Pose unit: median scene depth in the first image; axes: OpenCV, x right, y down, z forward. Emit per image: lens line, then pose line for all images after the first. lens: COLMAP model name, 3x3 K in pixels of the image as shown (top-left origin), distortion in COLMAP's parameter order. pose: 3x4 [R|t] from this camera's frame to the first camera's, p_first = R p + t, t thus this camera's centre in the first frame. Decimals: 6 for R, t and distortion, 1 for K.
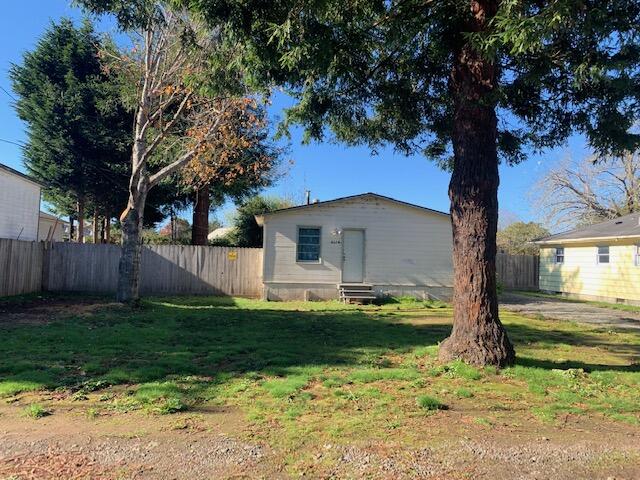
lens RADIAL K [[490.5, 0, 323.4], [0, 490.5, 234.7], [0, 0, 1]] dist [0.033572, -0.043881]
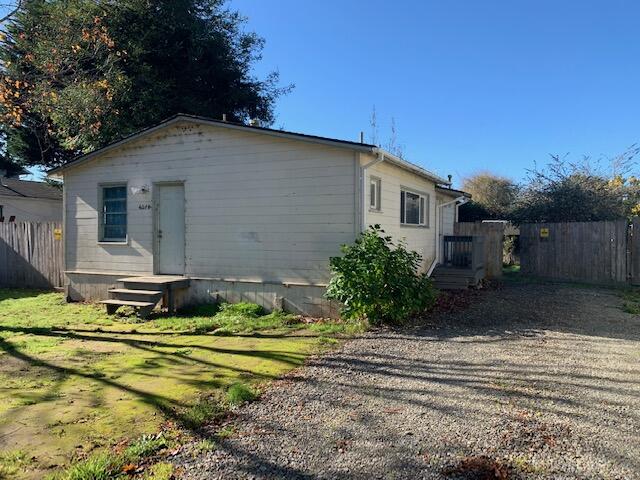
lens RADIAL K [[490.5, 0, 320.7], [0, 490.5, 242.5], [0, 0, 1]] dist [0.033572, -0.043881]
pose [[0.847920, -0.016657, -0.529862, 0.525803], [0.047632, 0.997857, 0.044856, 0.042006], [0.527979, -0.063273, 0.846897, 0.611141]]
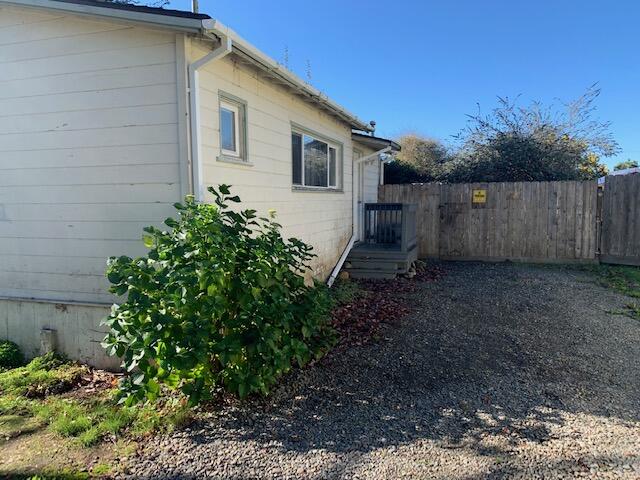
lens RADIAL K [[490.5, 0, 323.5], [0, 490.5, 259.1], [0, 0, 1]] dist [0.033572, -0.043881]
pose [[0.916776, 0.010493, -0.399264, 0.459486], [0.055780, 0.986495, 0.154004, 0.049672], [0.395488, -0.163458, 0.903809, 0.843431]]
